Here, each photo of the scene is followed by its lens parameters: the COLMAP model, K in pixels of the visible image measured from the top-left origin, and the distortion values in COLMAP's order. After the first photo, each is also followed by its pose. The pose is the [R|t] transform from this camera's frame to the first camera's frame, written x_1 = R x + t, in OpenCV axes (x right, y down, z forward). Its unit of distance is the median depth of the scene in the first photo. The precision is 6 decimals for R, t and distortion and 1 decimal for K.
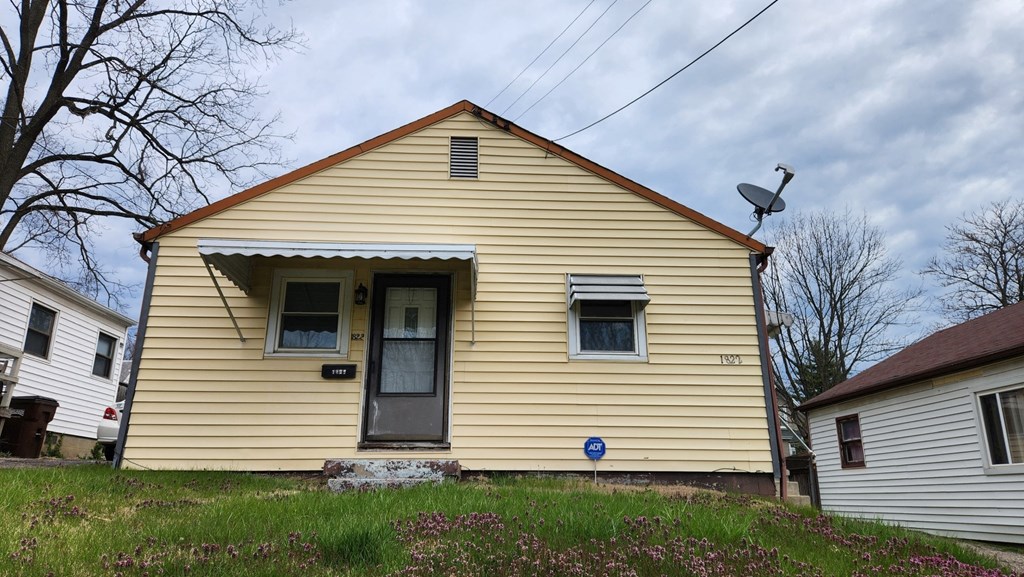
lens RADIAL K [[710.2, 0, 511.6], [0, 710.2, 287.1], [0, 0, 1]] dist [0.031110, -0.002313]
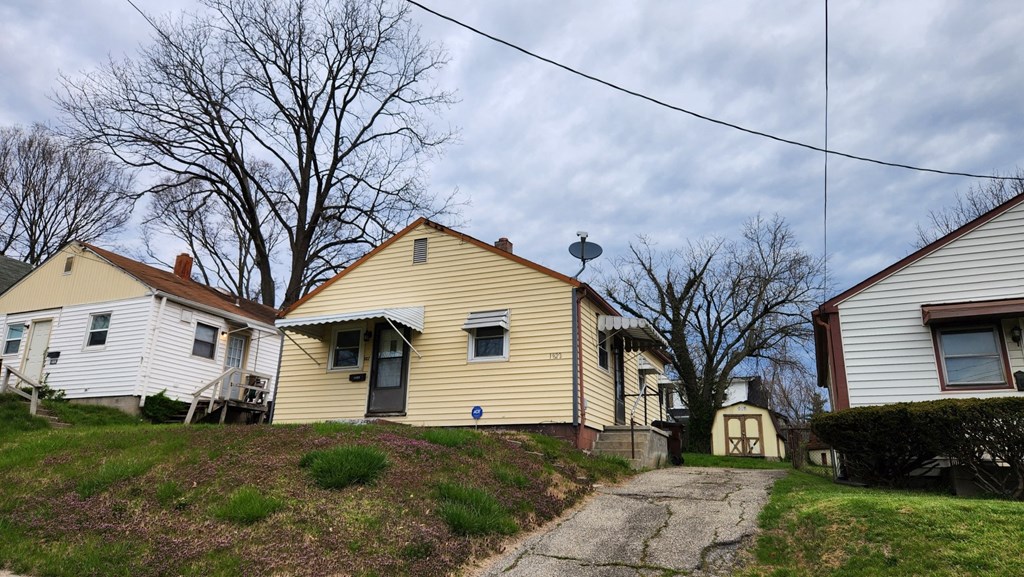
lens RADIAL K [[710.2, 0, 514.8], [0, 710.2, 287.2], [0, 0, 1]] dist [0.031110, -0.002313]
pose [[0.896603, -0.113178, -0.428129, 0.945142], [0.113172, 0.993247, -0.025563, -0.024692], [0.428131, -0.025532, 0.903356, -0.516103]]
